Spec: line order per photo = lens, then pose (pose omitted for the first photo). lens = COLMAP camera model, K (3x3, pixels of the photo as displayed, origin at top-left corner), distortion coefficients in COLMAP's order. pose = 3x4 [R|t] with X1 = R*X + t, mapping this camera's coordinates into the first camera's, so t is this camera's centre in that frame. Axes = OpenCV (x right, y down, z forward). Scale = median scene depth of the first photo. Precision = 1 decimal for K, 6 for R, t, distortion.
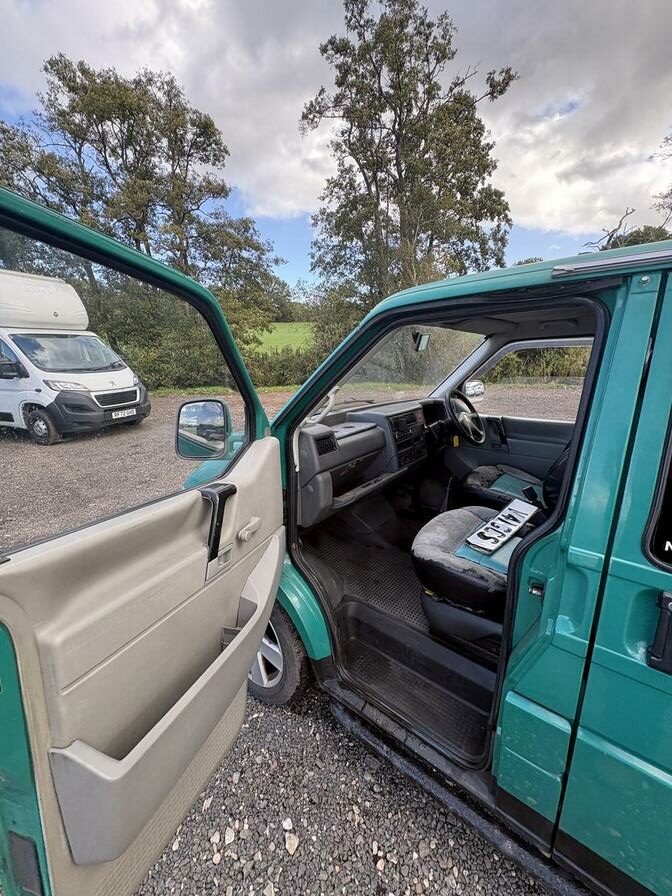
lens RADIAL K [[357.1, 0, 335.5], [0, 357.1, 446.4], [0, 0, 1]] dist [-0.000960, 0.000476]
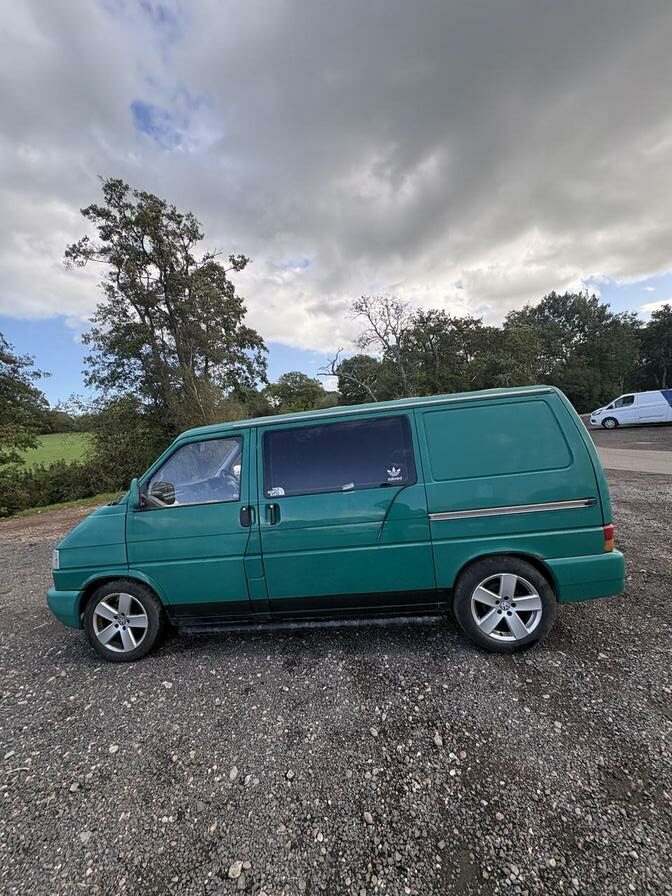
lens RADIAL K [[358.9, 0, 332.8], [0, 358.9, 450.3], [0, 0, 1]] dist [-0.000353, 0.000033]
pose [[0.850705, -0.092597, 0.517424, -0.021294], [0.222973, 0.954980, -0.195693, 0.034908], [-0.476009, 0.281848, 0.833053, -0.126280]]
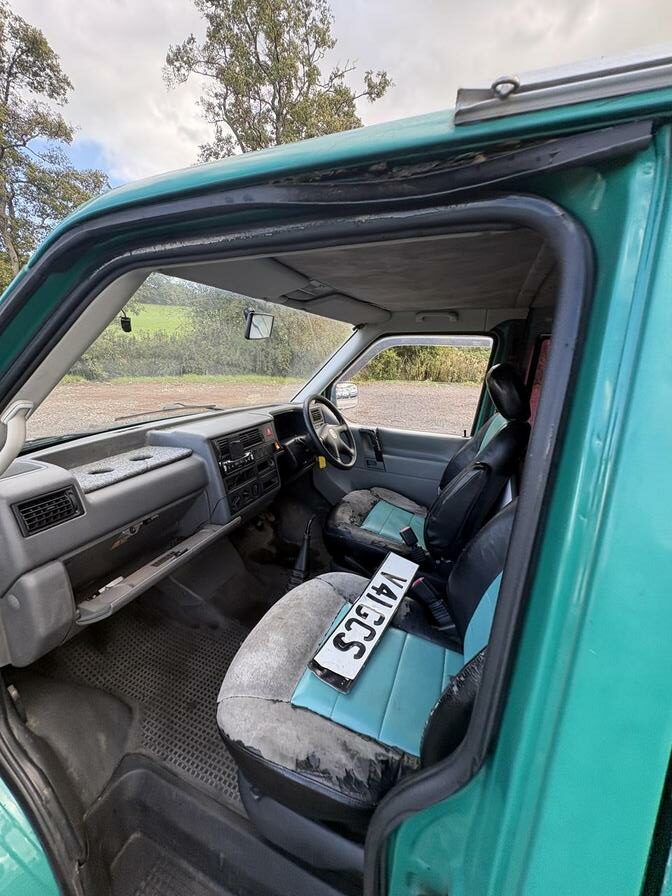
lens RADIAL K [[355.0, 0, 337.5], [0, 355.0, 447.6], [0, 0, 1]] dist [-0.002109, 0.000412]
pose [[0.954893, -0.028393, 0.295589, 0.022053], [0.021108, 0.999390, 0.027809, -0.009951], [-0.296199, -0.020315, 0.954910, 0.039713]]
